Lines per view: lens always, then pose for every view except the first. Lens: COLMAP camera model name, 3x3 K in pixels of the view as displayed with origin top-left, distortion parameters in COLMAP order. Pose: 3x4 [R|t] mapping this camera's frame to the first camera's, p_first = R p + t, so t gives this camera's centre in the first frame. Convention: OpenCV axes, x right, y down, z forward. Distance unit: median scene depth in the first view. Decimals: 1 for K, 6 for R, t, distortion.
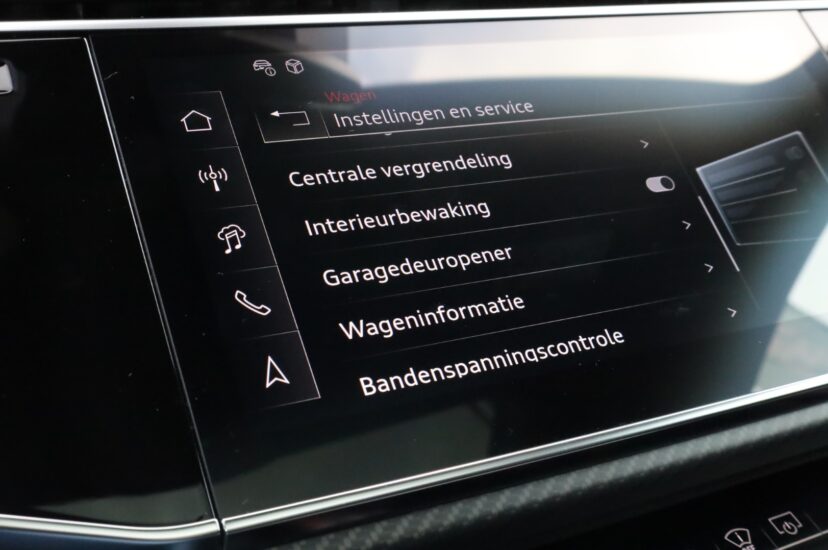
lens RADIAL K [[1039.9, 0, 414.0], [0, 1039.9, 275.0], [0, 0, 1]] dist [-0.013385, 0.047385]
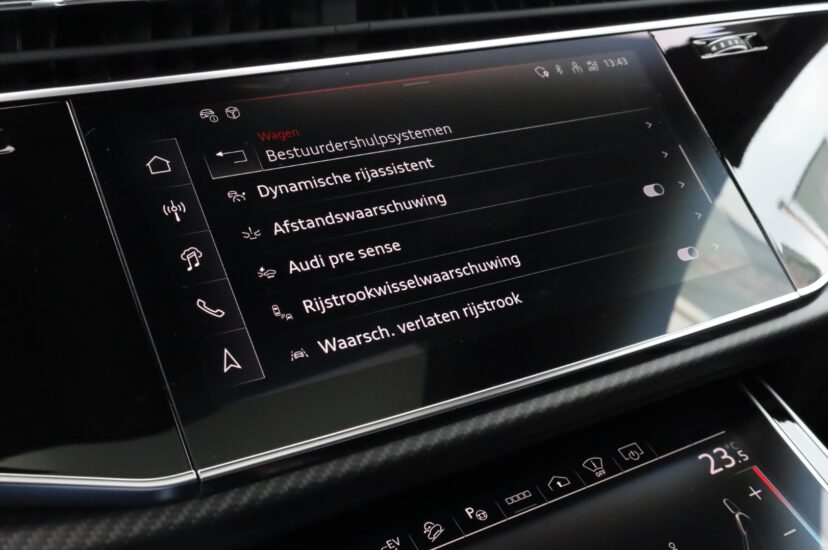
lens RADIAL K [[1071.6, 0, 414.0], [0, 1071.6, 275.0], [0, 0, 1]] dist [-0.008658, -0.001749]
pose [[0.997819, -0.036046, 0.055307, 0.028321], [0.032366, 0.997291, 0.066054, -0.092257], [-0.057538, -0.064120, 0.996282, -0.355412]]
